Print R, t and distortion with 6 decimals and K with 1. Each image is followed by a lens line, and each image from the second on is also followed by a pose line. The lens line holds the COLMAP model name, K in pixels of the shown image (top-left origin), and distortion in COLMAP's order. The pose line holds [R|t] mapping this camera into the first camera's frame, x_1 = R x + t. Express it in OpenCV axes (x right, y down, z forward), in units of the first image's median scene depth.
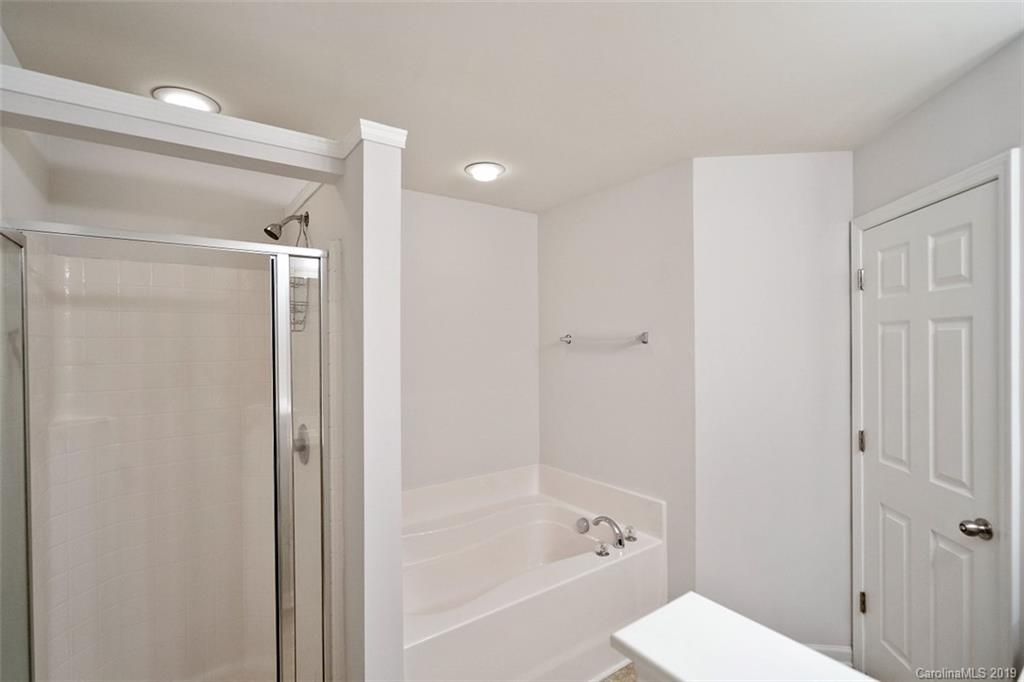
lens RADIAL K [[470.2, 0, 508.9], [0, 470.2, 343.4], [0, 0, 1]] dist [0.000084, 0.003589]
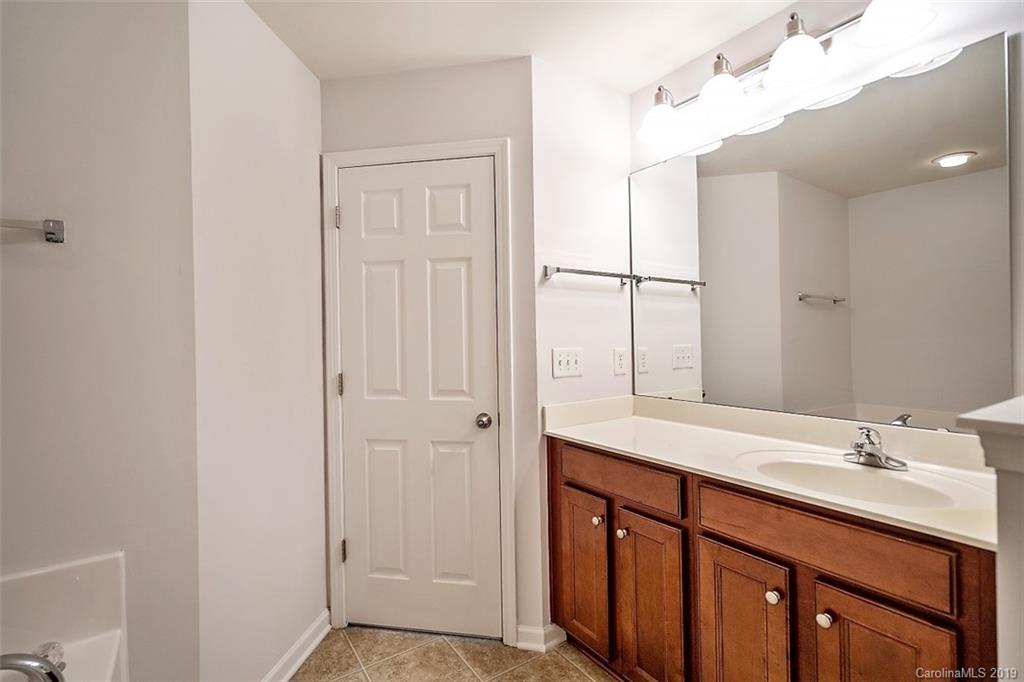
lens RADIAL K [[470.2, 0, 509.1], [0, 470.2, 335.7], [0, 0, 1]] dist [0.000084, 0.003589]
pose [[0.029414, 0.009480, 0.999522, -0.248585], [0.009393, 0.999908, -0.009760, 0.148623], [-0.999523, 0.009675, 0.029323, 0.769436]]
